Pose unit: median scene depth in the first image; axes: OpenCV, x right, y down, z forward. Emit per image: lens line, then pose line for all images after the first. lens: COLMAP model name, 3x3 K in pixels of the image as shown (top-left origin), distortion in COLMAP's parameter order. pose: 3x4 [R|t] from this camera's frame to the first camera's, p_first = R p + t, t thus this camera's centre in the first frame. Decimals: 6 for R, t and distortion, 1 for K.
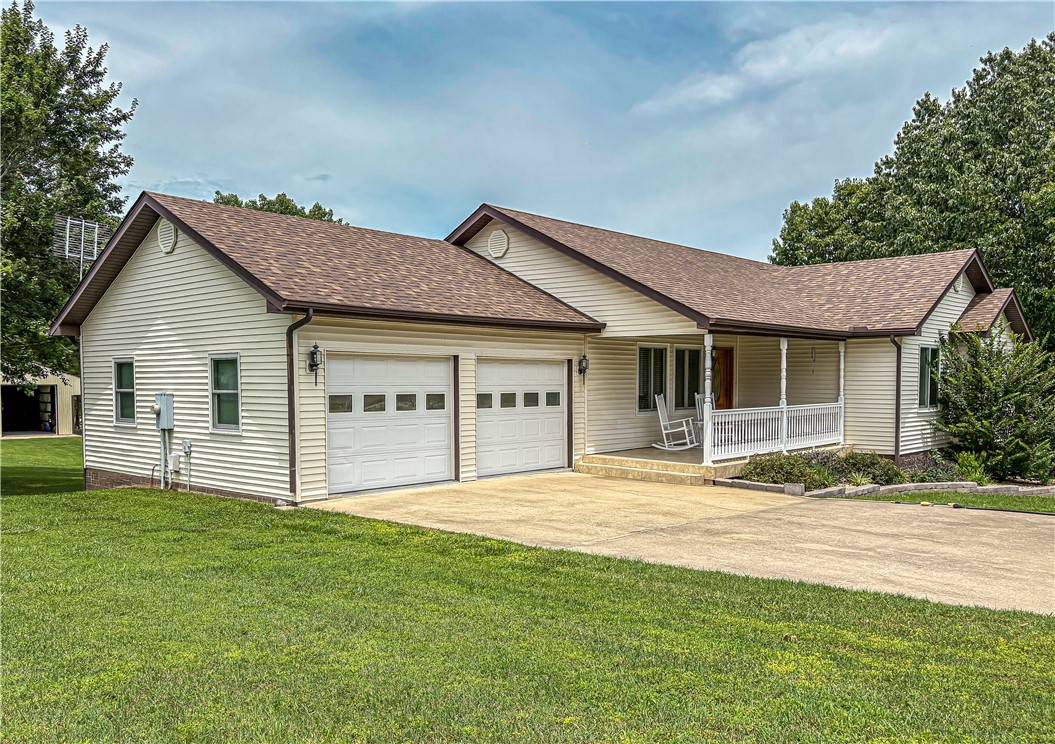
lens RADIAL K [[884.6, 0, 527.8], [0, 884.6, 374.4], [0, 0, 1]] dist [-0.005392, -0.003449]
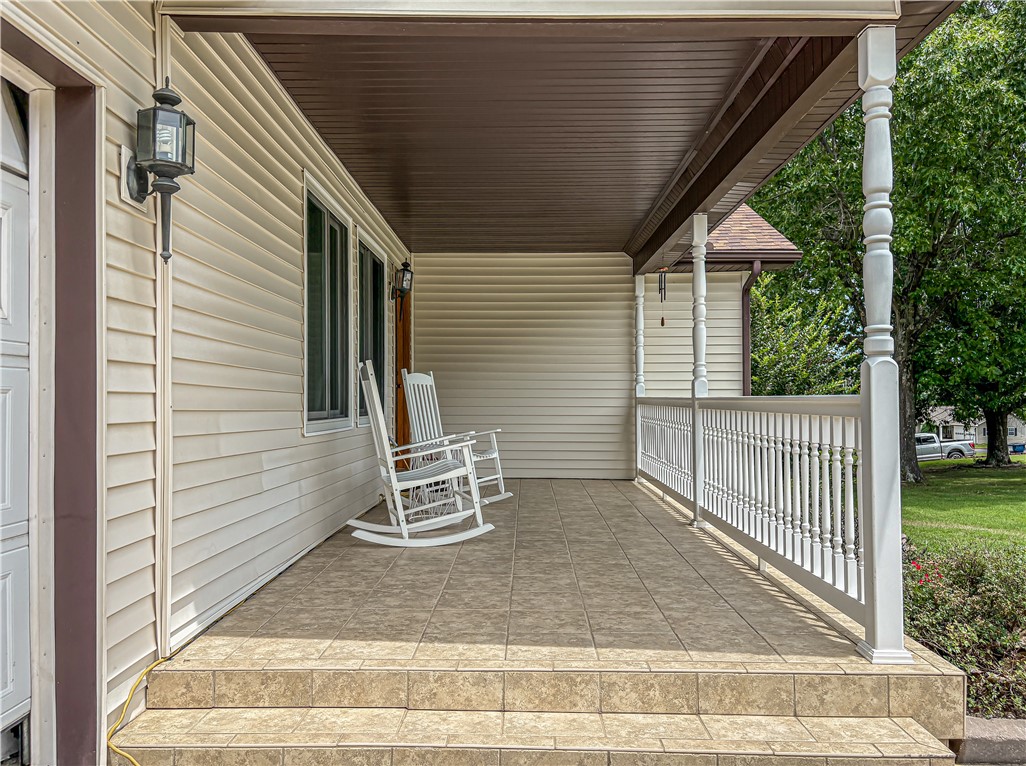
lens RADIAL K [[772.4, 0, 514.4], [0, 772.4, 385.1], [0, 0, 1]] dist [0.028879, -0.024018]
pose [[0.756899, 0.013595, 0.653391, 0.015758], [-0.002661, 0.999839, -0.017721, 0.037669], [-0.653527, 0.011675, 0.756813, 0.822588]]
